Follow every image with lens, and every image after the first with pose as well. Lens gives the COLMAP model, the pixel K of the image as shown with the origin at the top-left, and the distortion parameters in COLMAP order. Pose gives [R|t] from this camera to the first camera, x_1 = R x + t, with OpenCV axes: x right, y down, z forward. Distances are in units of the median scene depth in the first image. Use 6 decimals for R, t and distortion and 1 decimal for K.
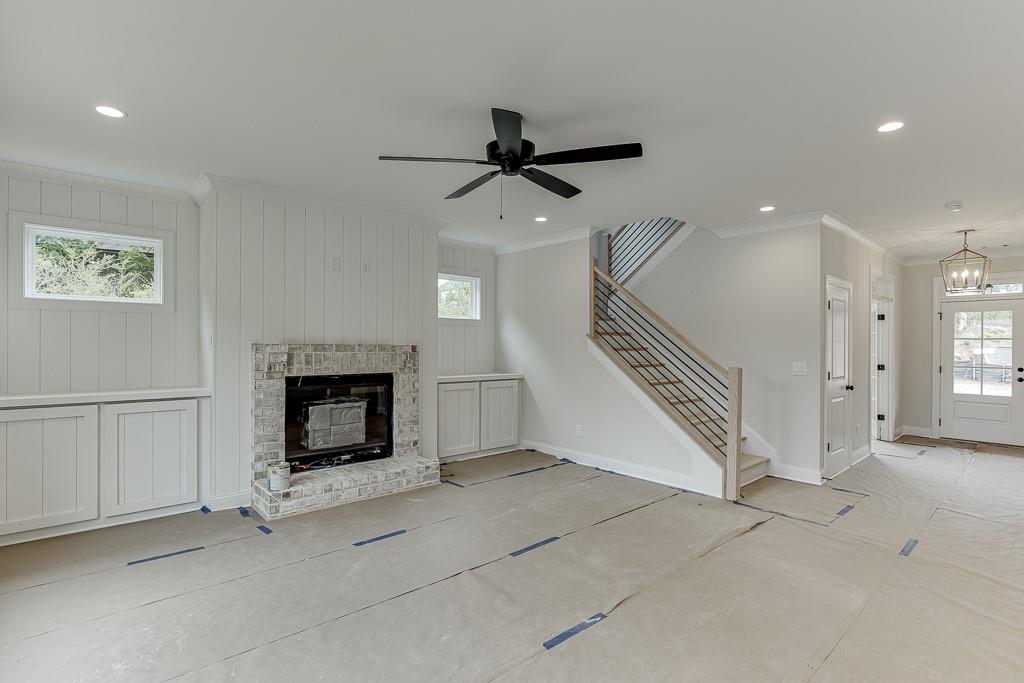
lens RADIAL K [[488.8, 0, 520.2], [0, 488.8, 345.2], [0, 0, 1]] dist [-0.006037, -0.000596]
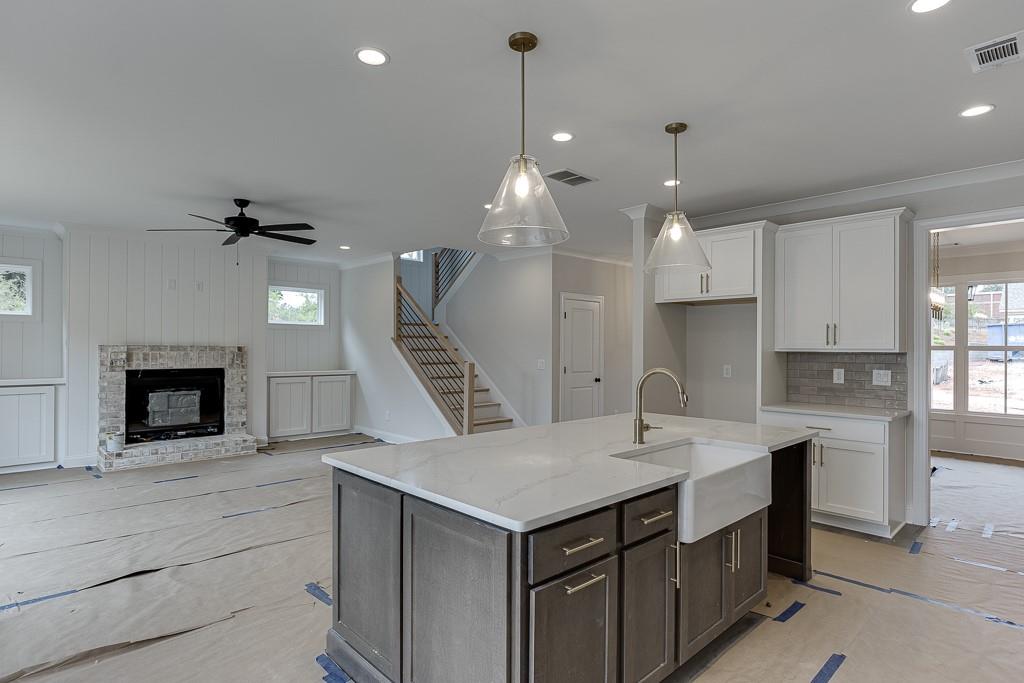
lens RADIAL K [[541.3, 0, 519.2], [0, 541.3, 345.3], [0, 0, 1]] dist [-0.004718, 0.000542]
pose [[0.999548, 0.000376, 0.030045, 0.497256], [-0.000273, 0.999994, -0.003449, 0.001770], [-0.030046, 0.003440, 0.999543, -0.460461]]
